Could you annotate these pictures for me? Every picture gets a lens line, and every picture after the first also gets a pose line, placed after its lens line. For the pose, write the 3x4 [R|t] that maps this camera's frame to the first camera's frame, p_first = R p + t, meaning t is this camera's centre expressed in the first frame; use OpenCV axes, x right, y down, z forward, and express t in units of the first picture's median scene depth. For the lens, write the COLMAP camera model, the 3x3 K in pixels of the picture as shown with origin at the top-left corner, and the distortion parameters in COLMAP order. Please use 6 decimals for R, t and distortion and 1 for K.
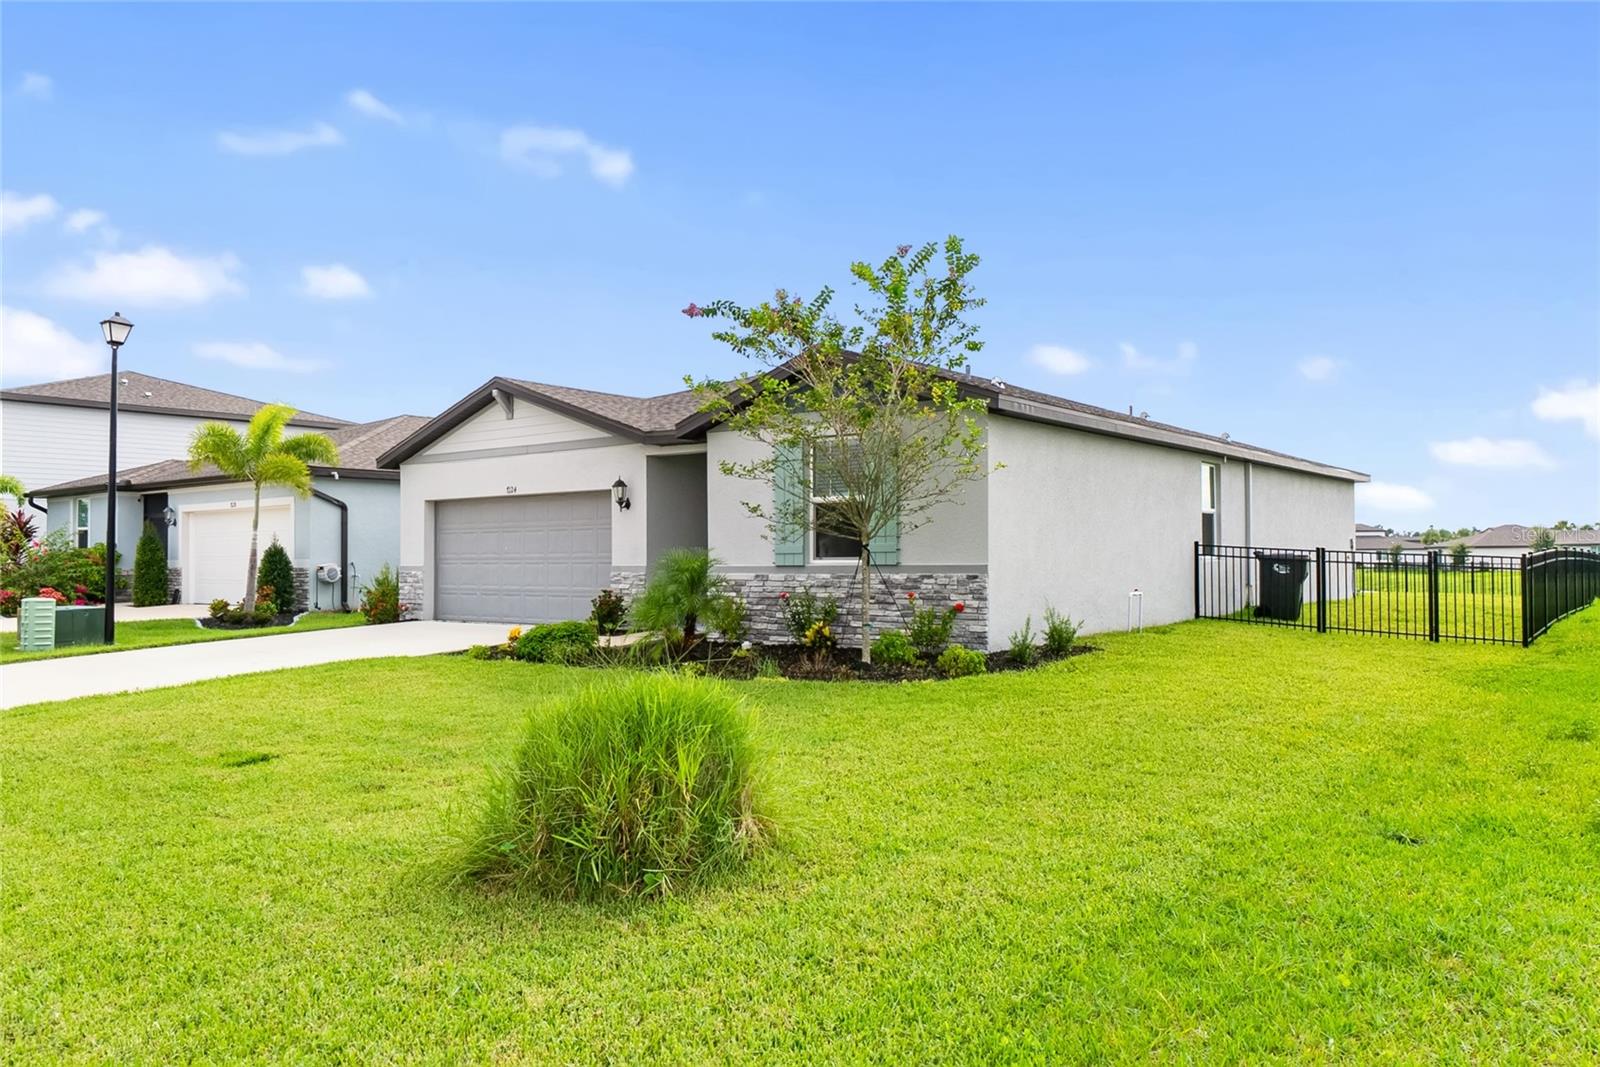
lens RADIAL K [[1090.6, 0, 801.6], [0, 1090.6, 539.0], [0, 0, 1]] dist [0.002248, 0.000325]
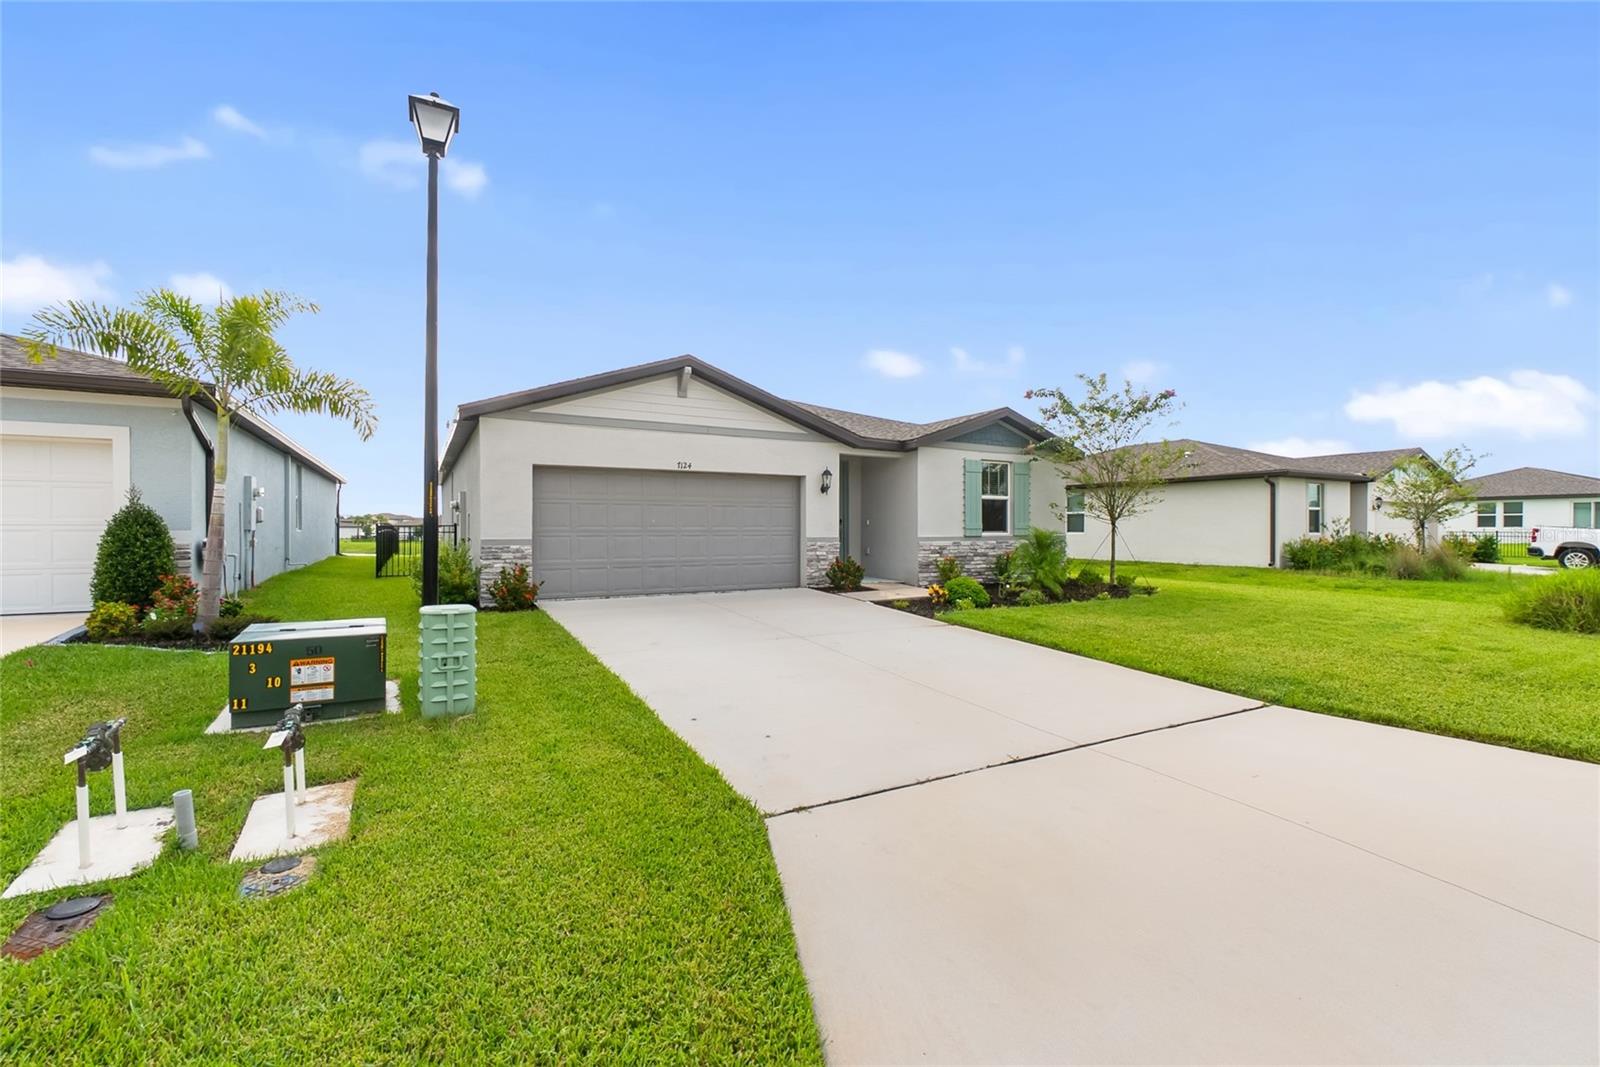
lens RADIAL K [[713.0, 0, 799.8], [0, 713.0, 530.9], [0, 0, 1]] dist [-0.005436, -0.000357]
pose [[0.394889, 0.001692, 0.918727, -1.024144], [-0.020622, 0.999763, 0.007023, 0.013036], [-0.918497, -0.021719, 0.394830, 0.753131]]
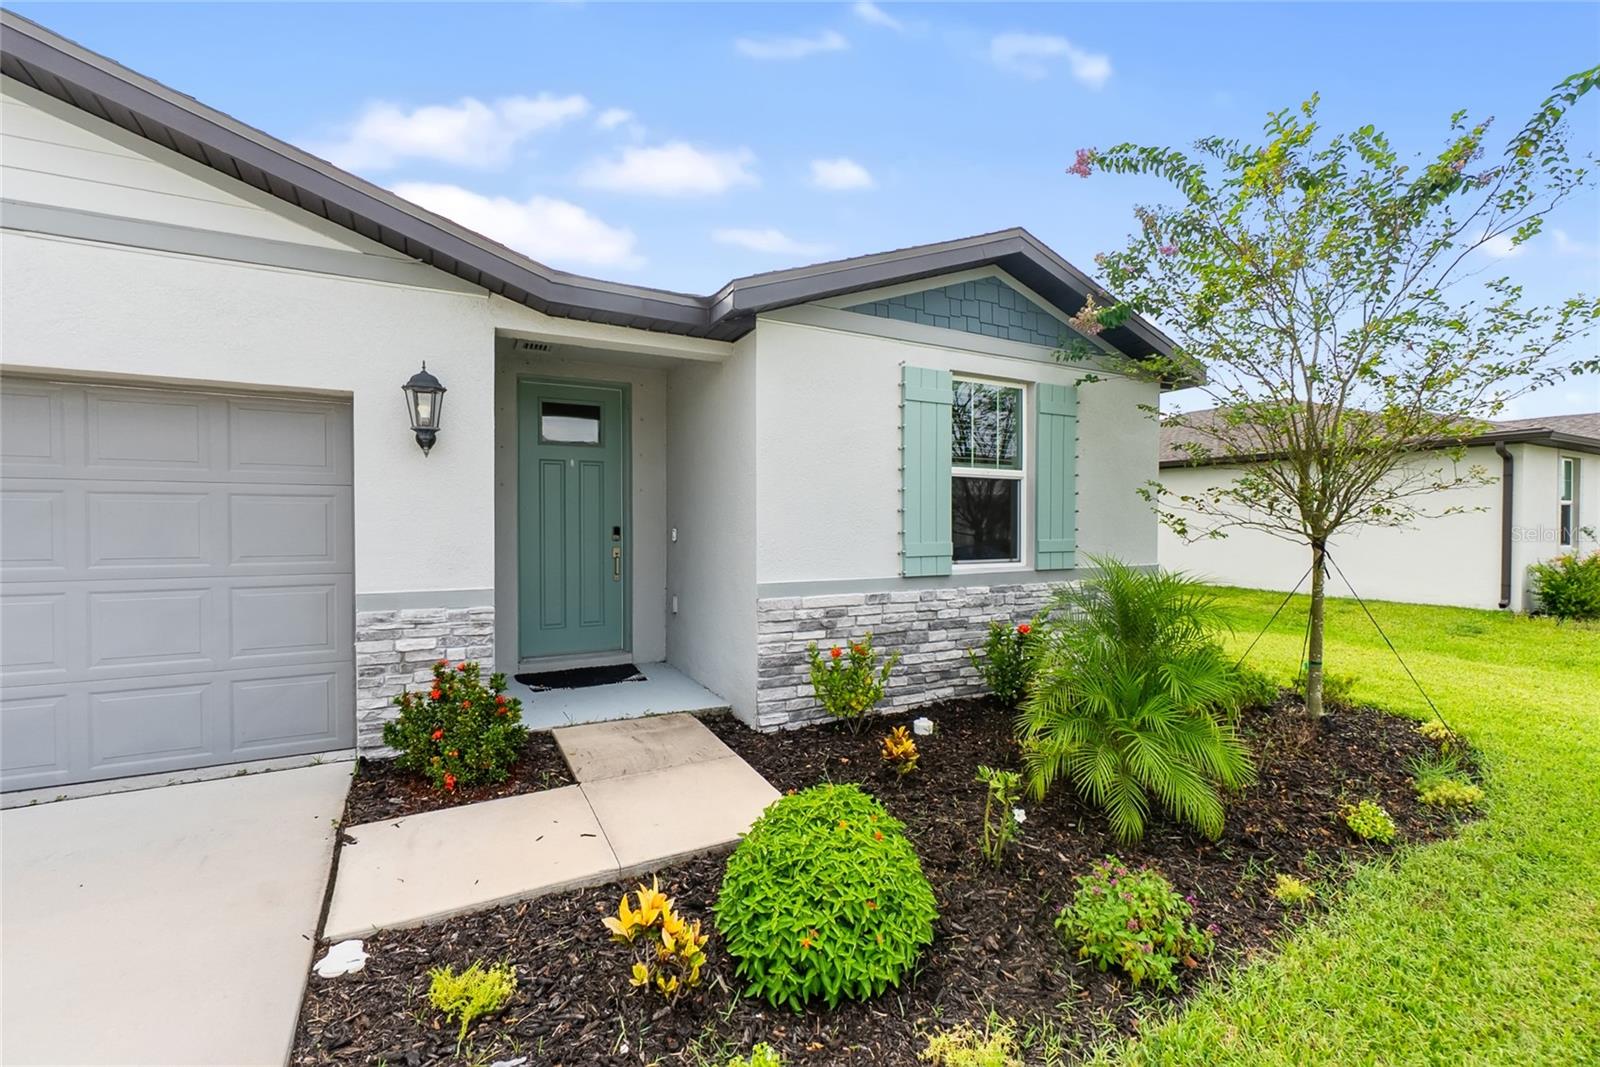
lens RADIAL K [[713.0, 0, 806.2], [0, 713.0, 529.7], [0, 0, 1]] dist [-0.005436, -0.000357]
pose [[0.399291, -0.005142, 0.916810, -0.372752], [-0.022354, 0.999632, 0.015342, -0.005722], [-0.916552, -0.026620, 0.399029, 0.834951]]
